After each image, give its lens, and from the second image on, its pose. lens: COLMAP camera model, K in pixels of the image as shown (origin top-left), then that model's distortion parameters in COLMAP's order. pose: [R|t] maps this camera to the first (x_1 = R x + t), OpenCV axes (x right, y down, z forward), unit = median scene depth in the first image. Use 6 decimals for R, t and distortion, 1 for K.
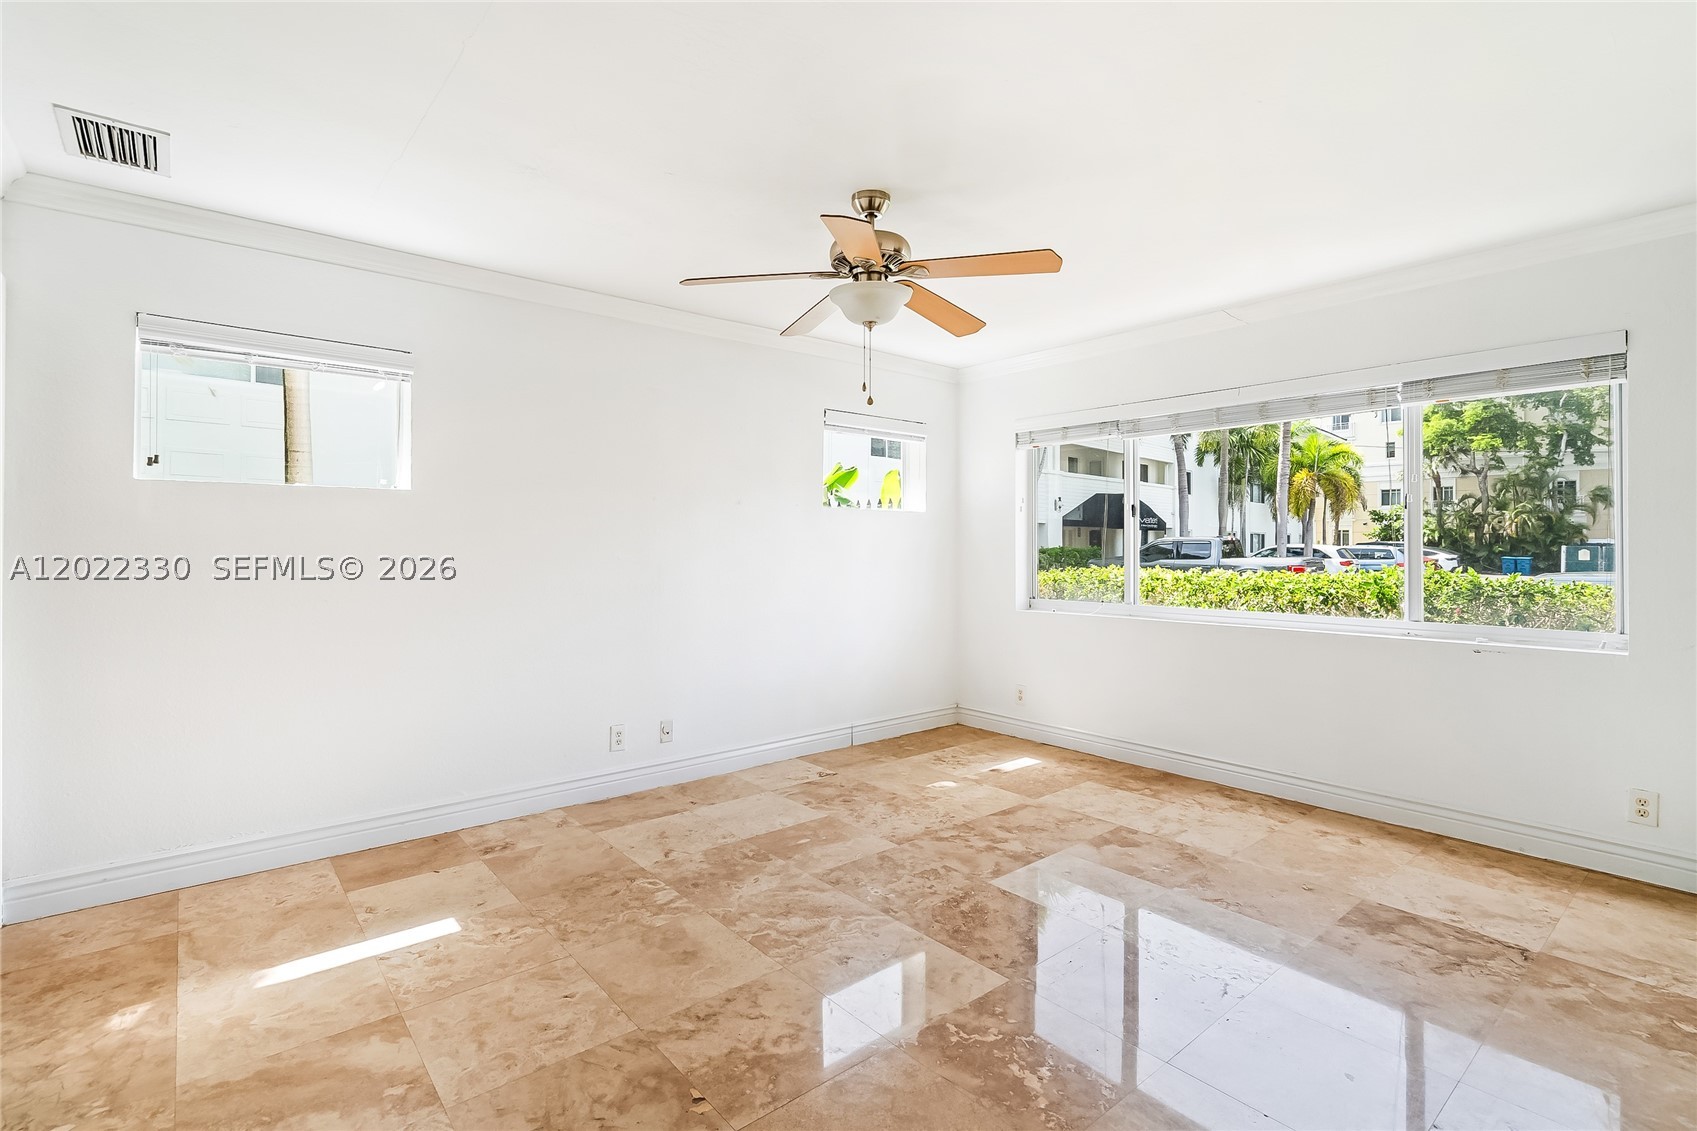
lens RADIAL K [[786.0, 0, 837.9], [0, 786.0, 547.4], [0, 0, 1]] dist [0.000041, 0.000845]
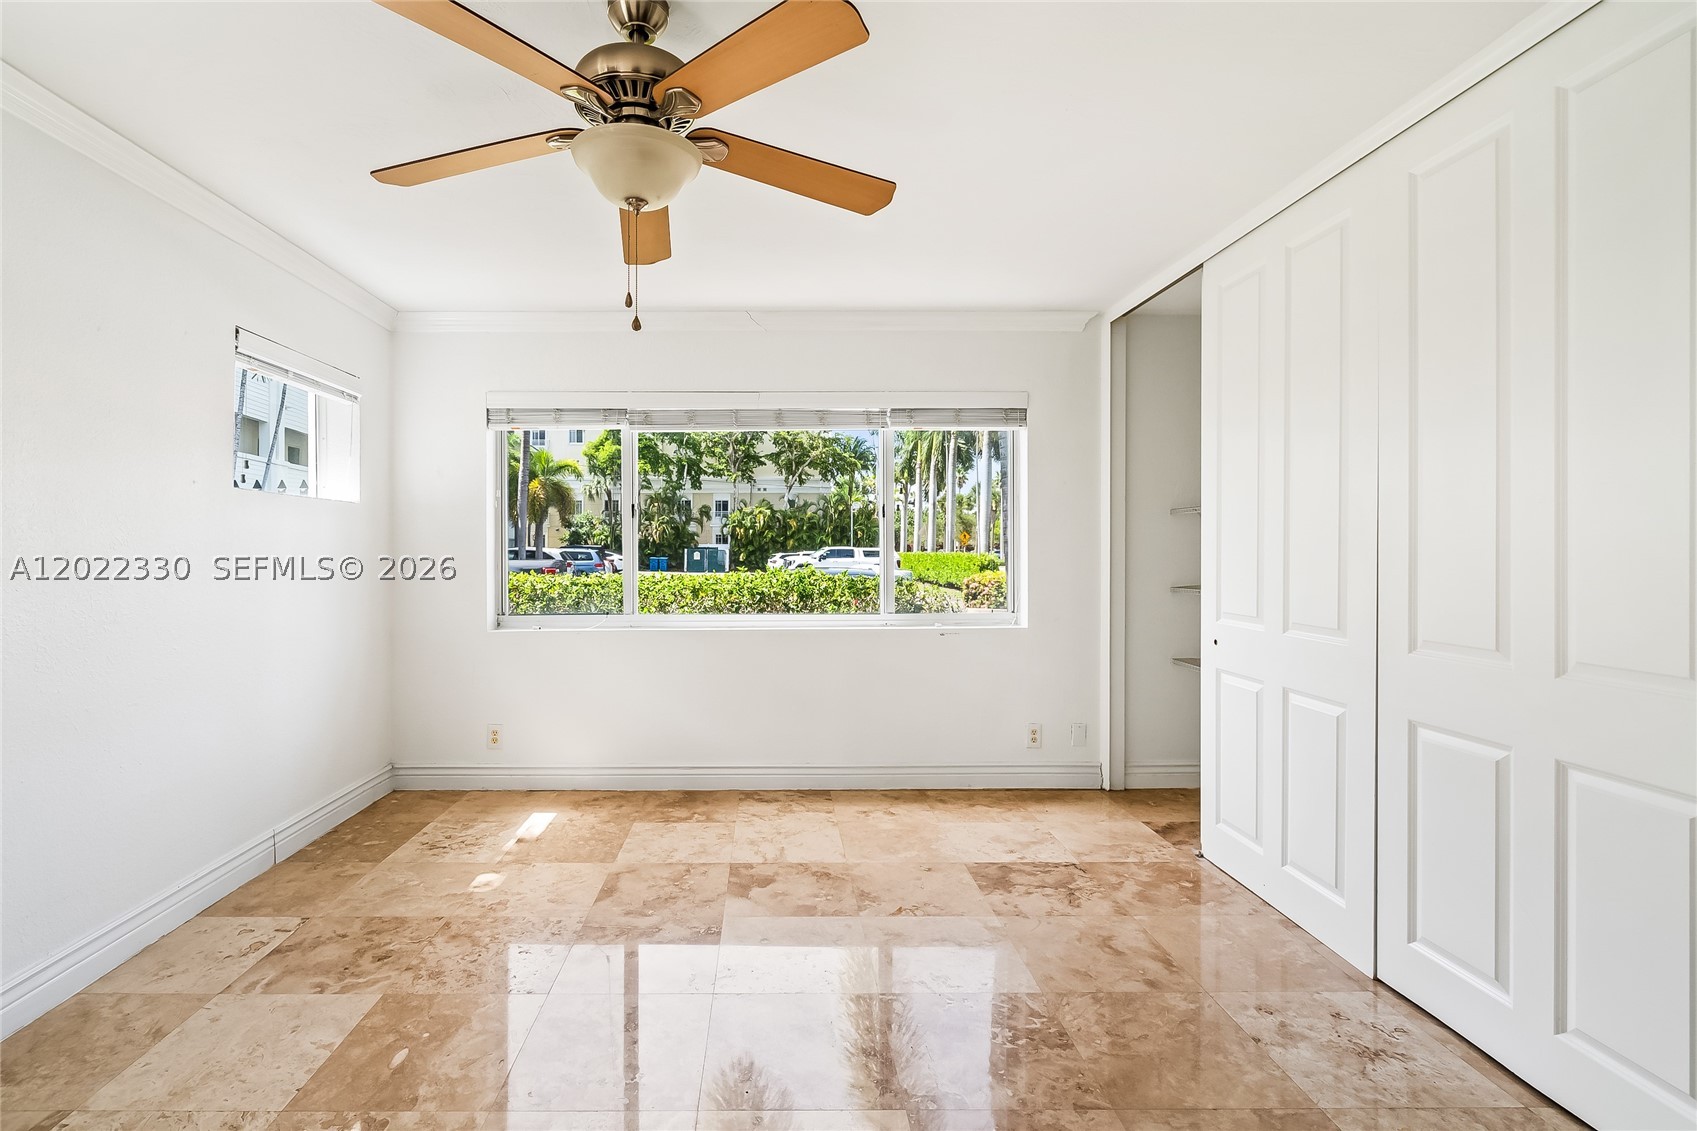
lens RADIAL K [[791.9, 0, 775.4], [0, 791.9, 551.9], [0, 0, 1]] dist [-0.005526, 0.000518]
pose [[0.636216, -0.004524, 0.771498, -0.271137], [0.003573, 0.999989, 0.002917, -0.001714], [-0.771503, 0.000901, 0.636225, 0.353371]]
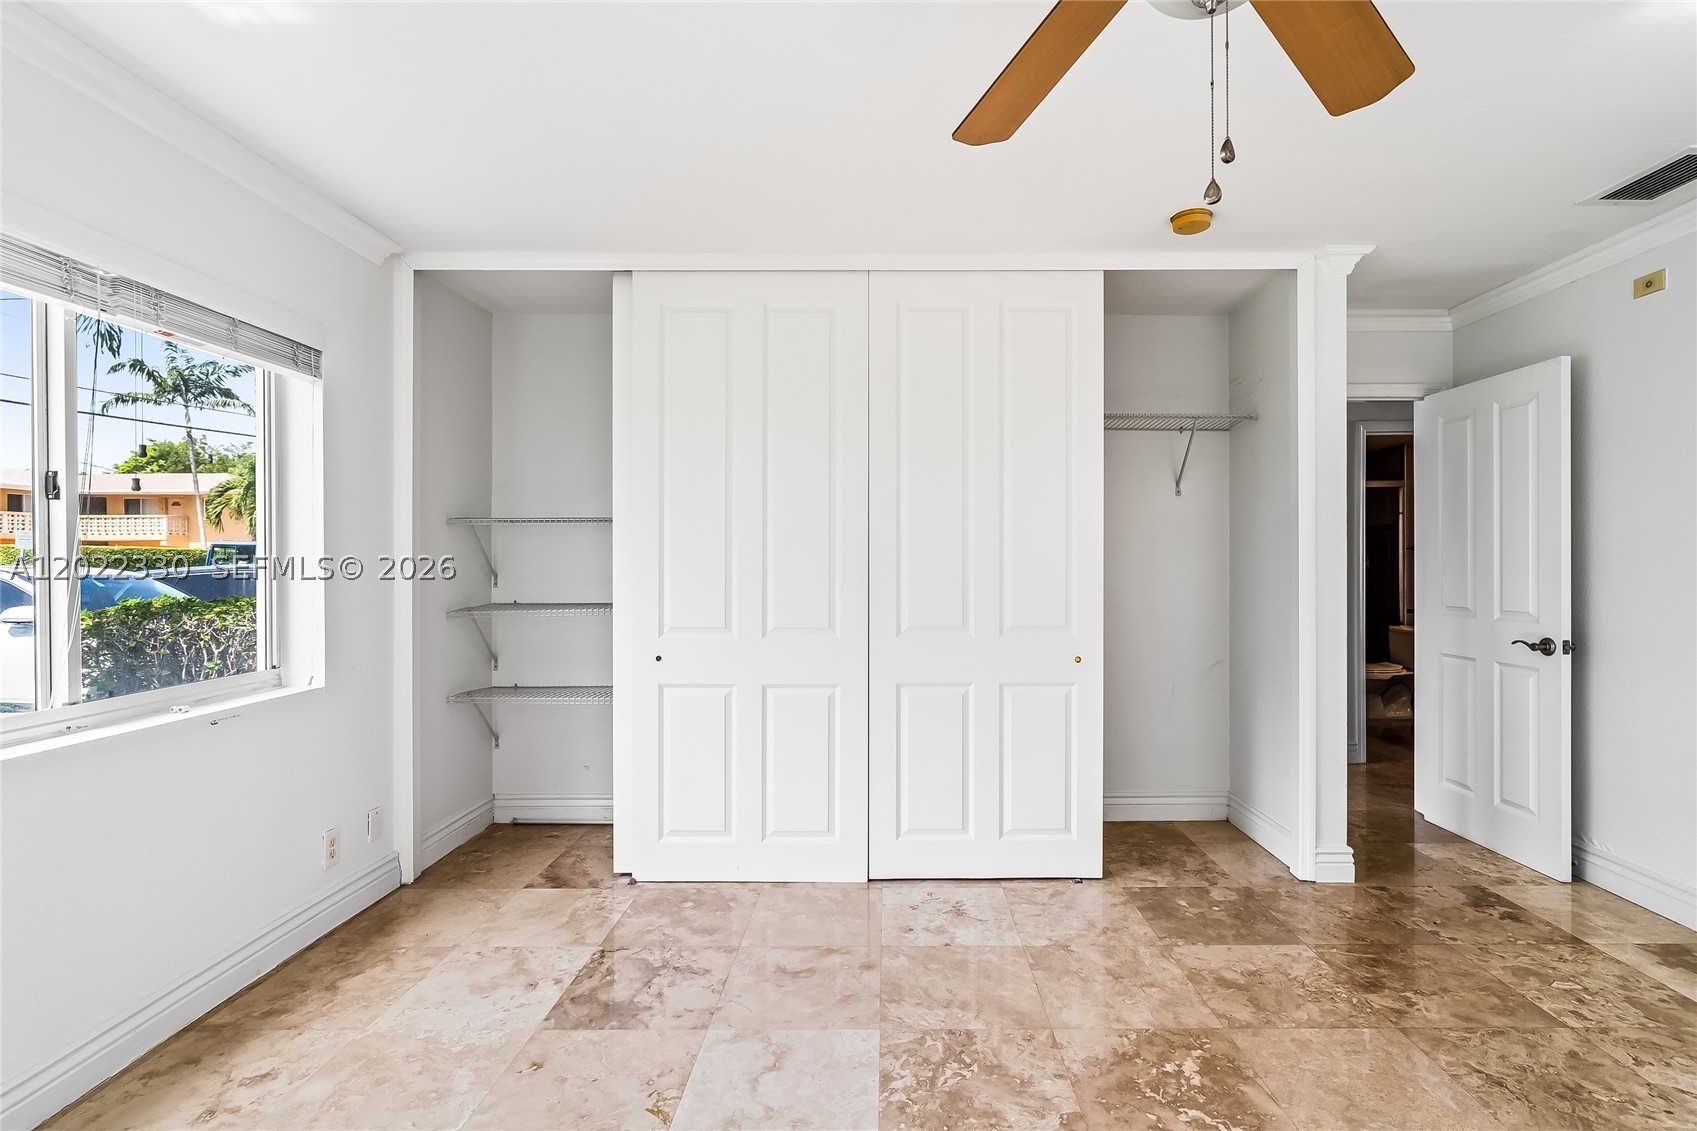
lens RADIAL K [[784.6, 0, 894.1], [0, 784.6, 563.1], [0, 0, 1]] dist [-0.002149, -0.000307]
pose [[-0.768252, 0.001413, 0.640146, -0.060120], [0.003411, 0.999992, 0.001886, -0.003739], [-0.640138, 0.003633, -0.768251, 0.986964]]
